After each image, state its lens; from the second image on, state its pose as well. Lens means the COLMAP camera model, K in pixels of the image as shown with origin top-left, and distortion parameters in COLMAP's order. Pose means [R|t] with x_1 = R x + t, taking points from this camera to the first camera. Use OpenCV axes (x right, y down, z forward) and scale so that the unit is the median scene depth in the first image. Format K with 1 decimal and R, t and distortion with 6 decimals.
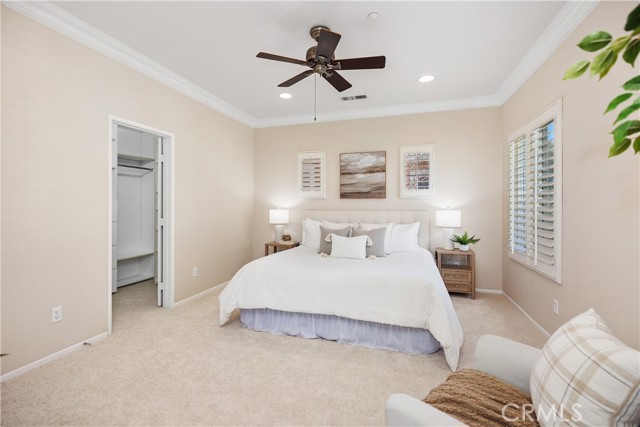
lens RADIAL K [[291.3, 0, 320.0], [0, 291.3, 212.8], [0, 0, 1]] dist [0.004771, 0.000827]
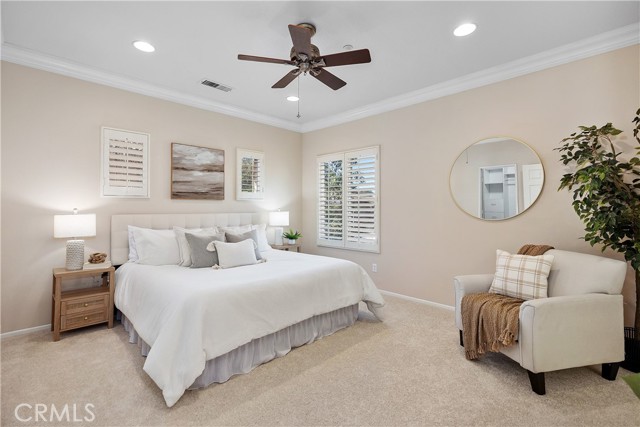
lens RADIAL K [[291.3, 0, 319.7], [0, 291.3, 207.9], [0, 0, 1]] dist [0.004771, 0.000827]
pose [[0.474220, 0.001501, 0.880405, -0.456385], [0.022522, 0.999651, -0.013836, -0.003909], [-0.880118, 0.026390, 0.474021, 0.274303]]
